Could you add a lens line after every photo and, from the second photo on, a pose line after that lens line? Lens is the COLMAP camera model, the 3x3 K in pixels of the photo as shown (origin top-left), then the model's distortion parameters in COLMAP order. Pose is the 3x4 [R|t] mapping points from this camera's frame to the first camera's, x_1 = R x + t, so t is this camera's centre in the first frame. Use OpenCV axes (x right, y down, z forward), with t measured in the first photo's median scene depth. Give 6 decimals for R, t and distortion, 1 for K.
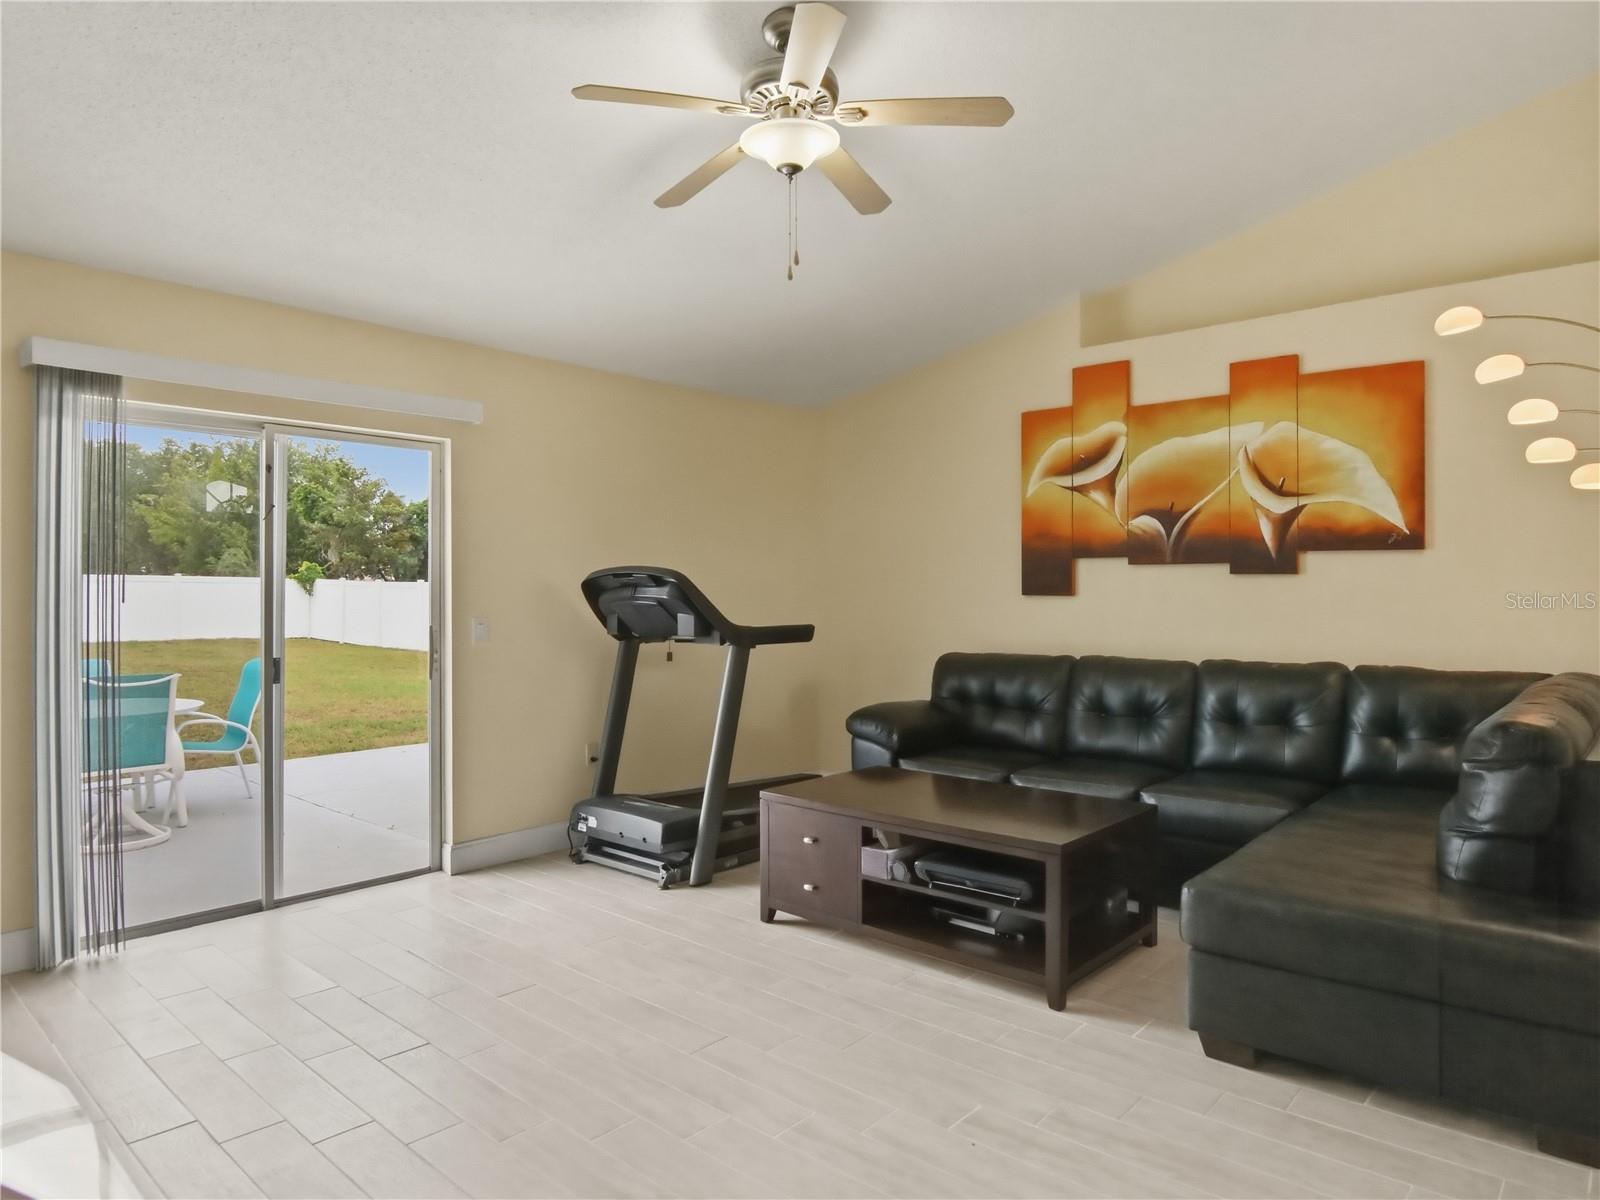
lens RADIAL K [[988.0, 0, 819.9], [0, 988.0, 589.8], [0, 0, 1]] dist [-0.021300, -0.002174]
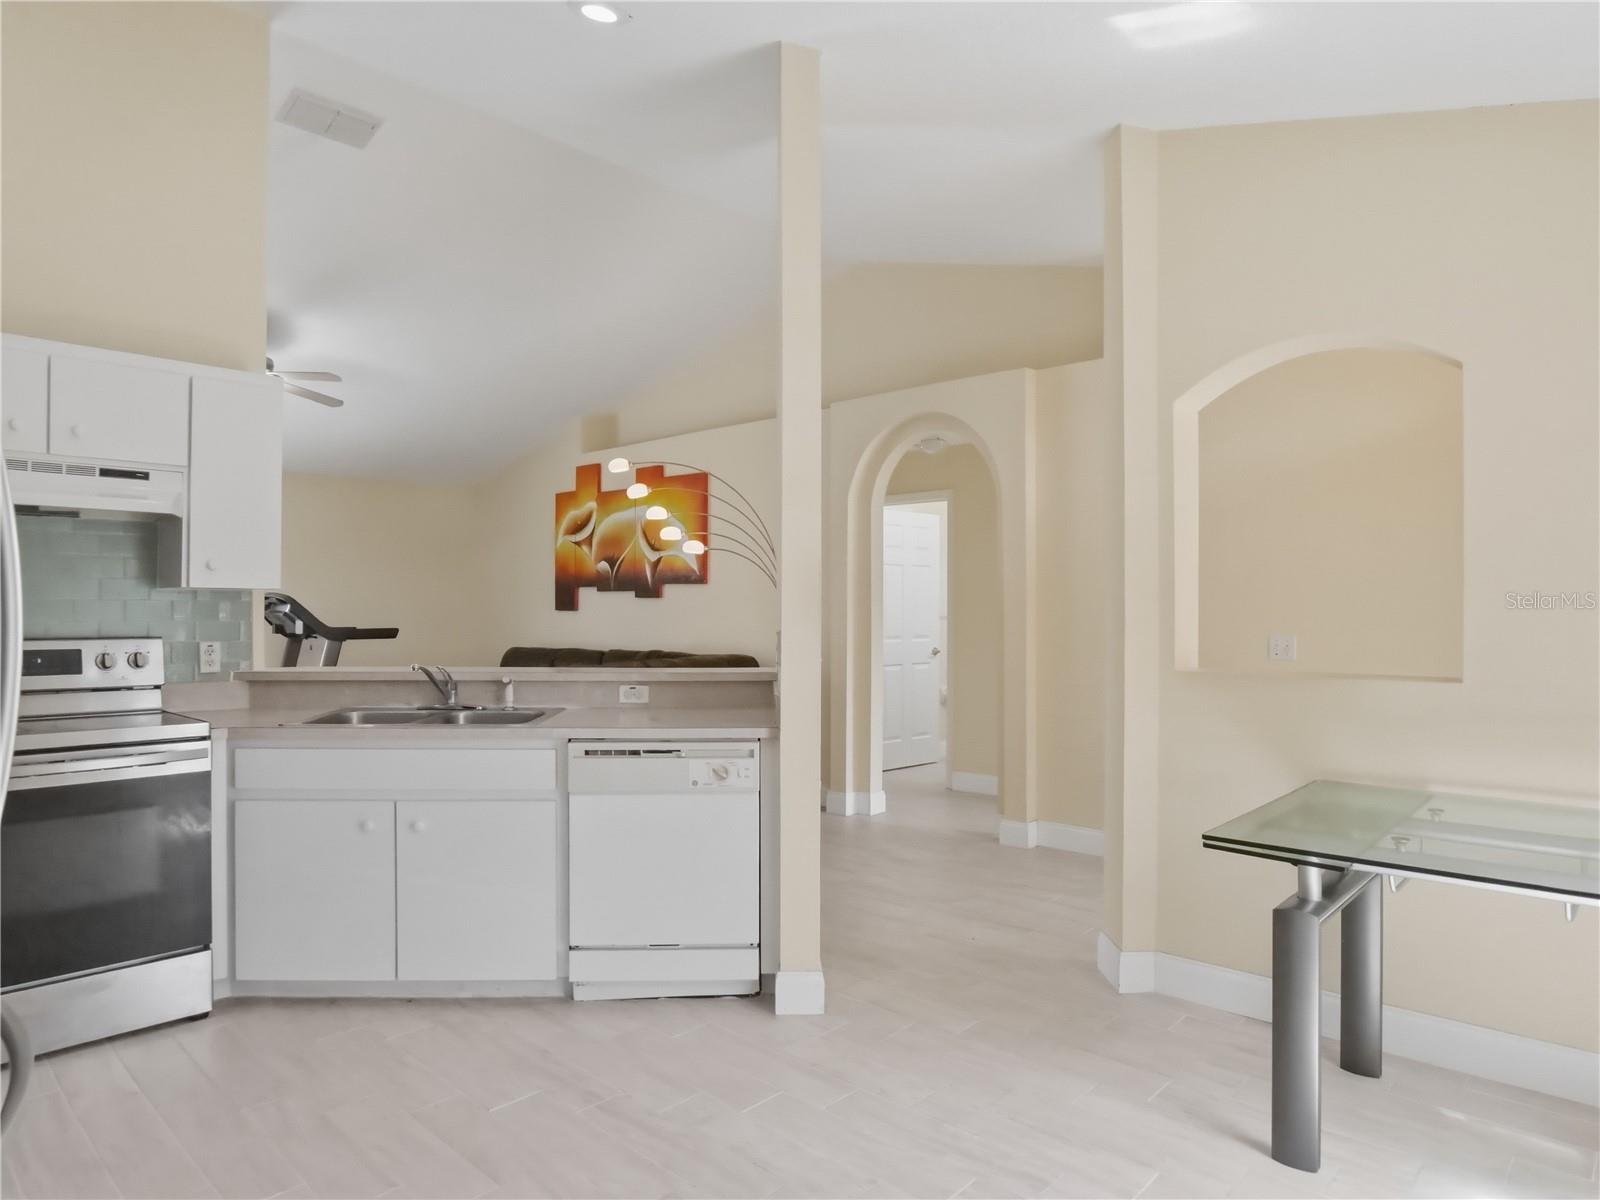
lens RADIAL K [[970.5, 0, 800.0], [0, 970.5, 600.0], [0, 0, 1]] dist [-0.023984, -0.001147]
pose [[0.997992, 0.002131, -0.063309, 0.789398], [-0.002253, 0.999996, -0.001851, -0.009882], [0.063305, 0.001990, 0.997992, -0.585771]]
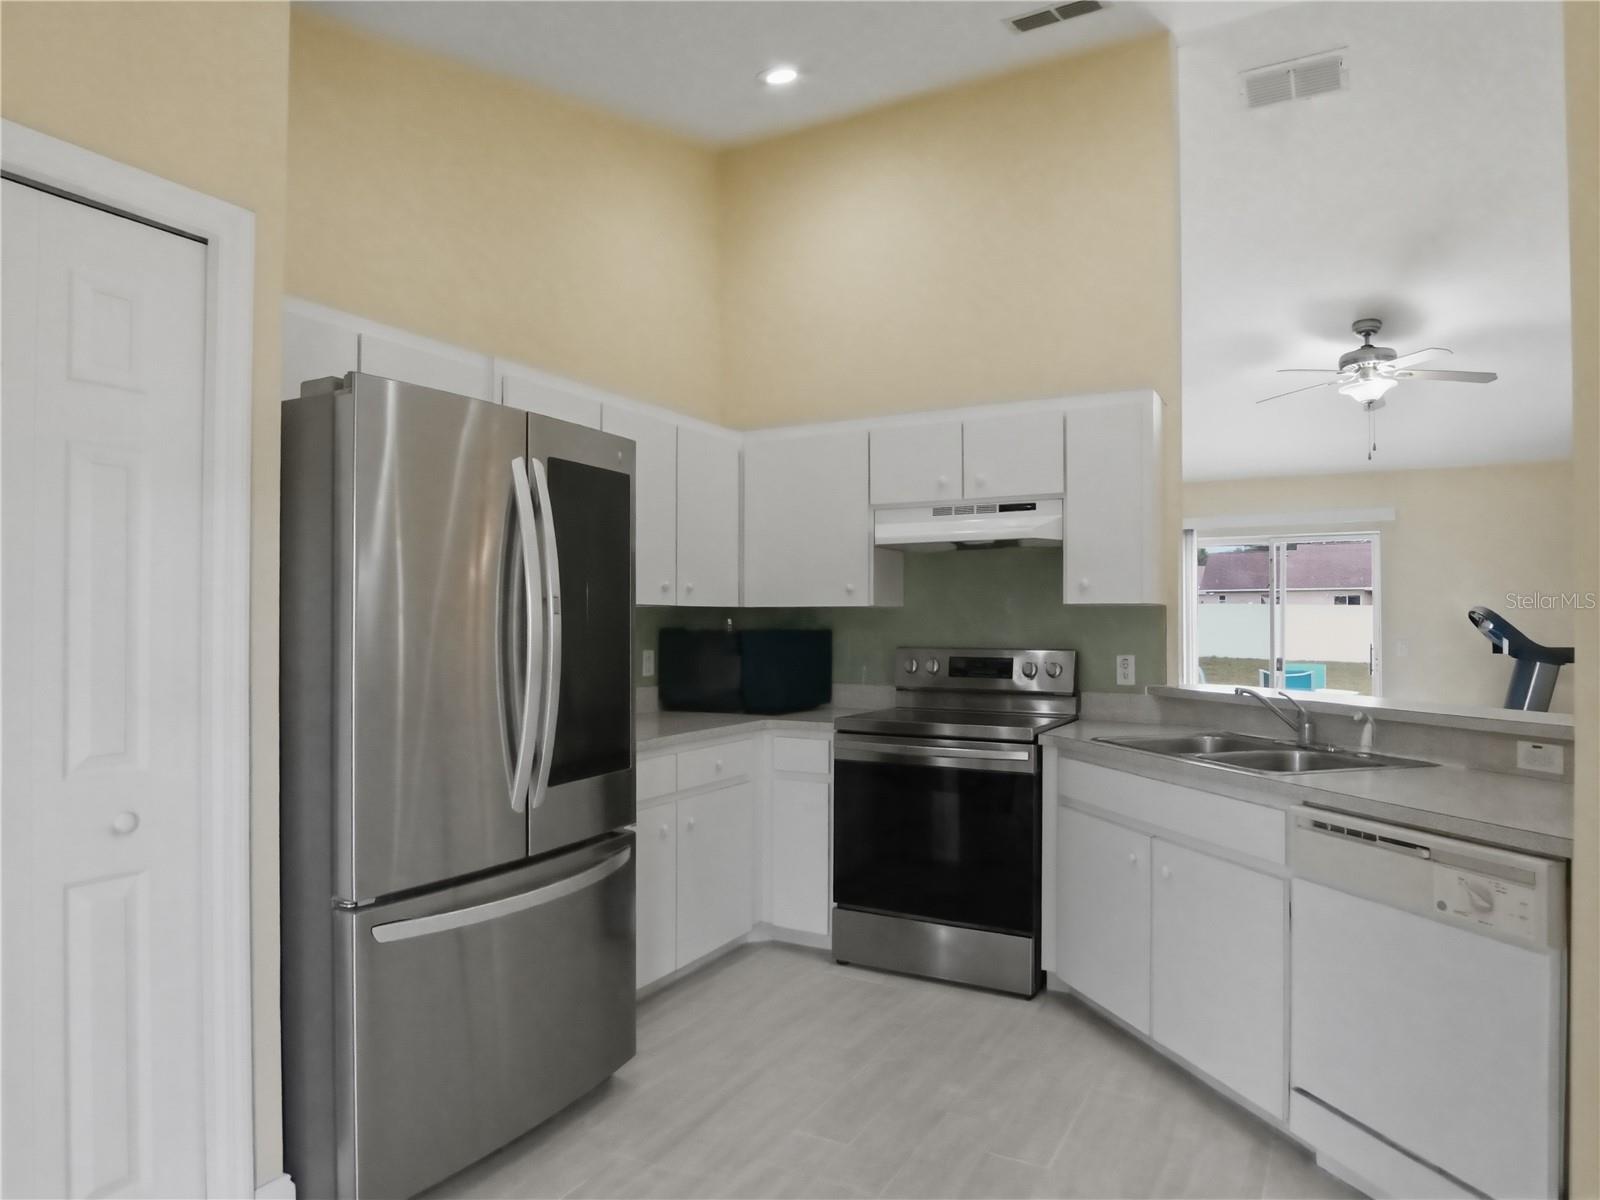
lens RADIAL K [[988.0, 0, 819.9], [0, 988.0, 589.8], [0, 0, 1]] dist [-0.021300, -0.002174]
pose [[0.232358, -0.031893, -0.972107, 0.999849], [0.004446, 0.999487, -0.031728, -0.006835], [0.972620, 0.003050, 0.232380, -0.303280]]
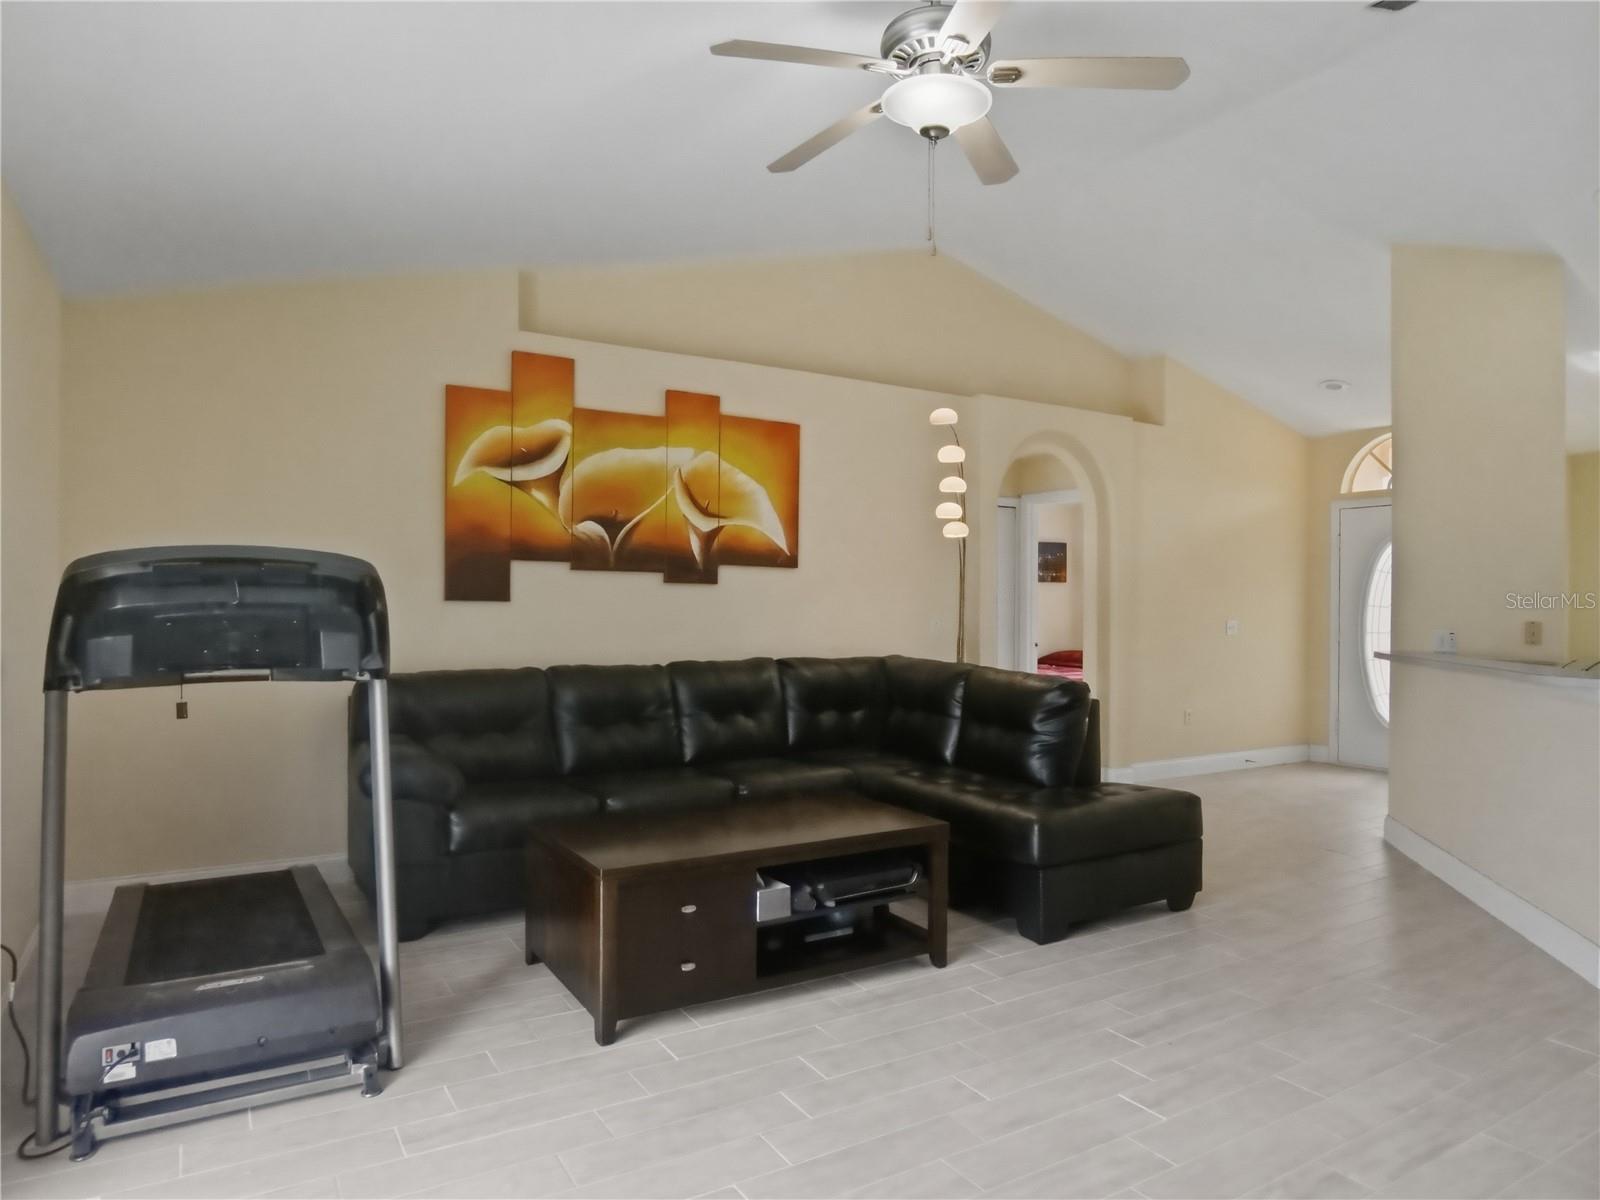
lens RADIAL K [[988.0, 0, 819.9], [0, 988.0, 589.8], [0, 0, 1]] dist [-0.021300, -0.002174]
pose [[0.312711, 0.015102, 0.949728, -0.564757], [-0.010049, 0.999870, -0.012591, 0.003934], [-0.949795, -0.005606, 0.312822, 0.495316]]
